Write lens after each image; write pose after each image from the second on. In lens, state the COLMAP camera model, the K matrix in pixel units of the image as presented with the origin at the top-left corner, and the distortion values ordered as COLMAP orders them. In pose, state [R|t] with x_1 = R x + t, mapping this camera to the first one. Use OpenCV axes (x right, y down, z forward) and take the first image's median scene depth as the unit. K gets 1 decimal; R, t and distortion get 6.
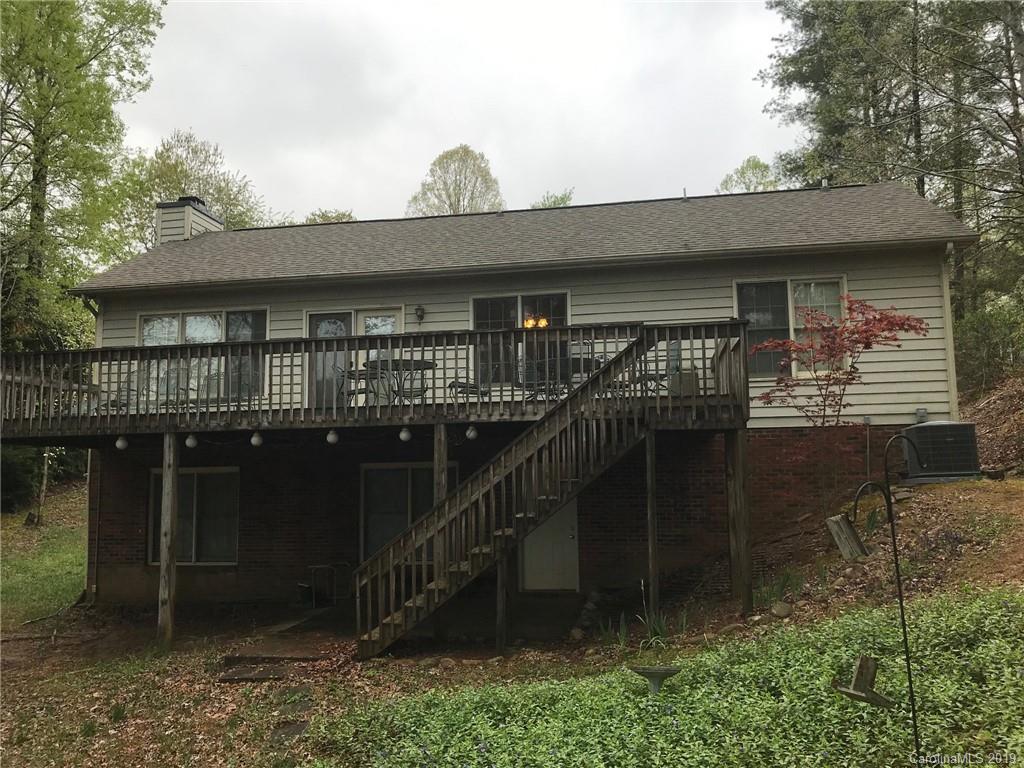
lens RADIAL K [[835.5, 0, 511.9], [0, 835.5, 389.3], [0, 0, 1]] dist [0.008369, 0.067244]
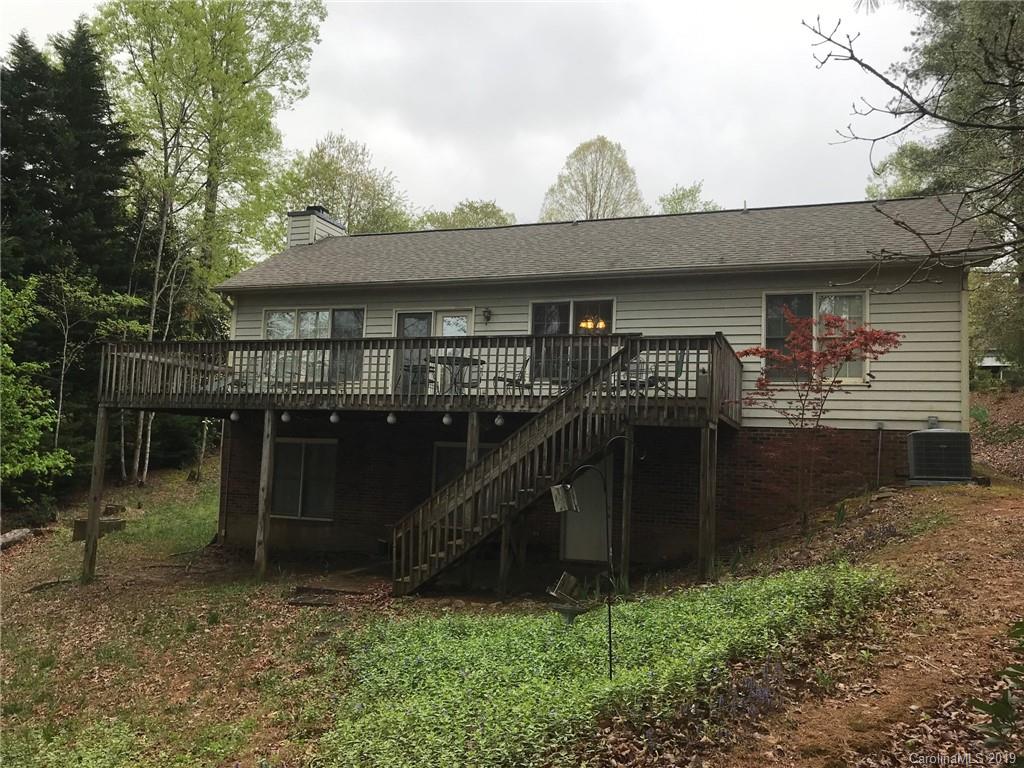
lens RADIAL K [[835.3, 0, 512.0], [0, 835.3, 384.0], [0, 0, 1]] dist [0.047313, -0.000782]
pose [[0.983342, 0.037101, -0.177939, 0.134840], [-0.034797, 0.999265, 0.016053, -0.015047], [0.178403, -0.009594, 0.983911, -0.135499]]
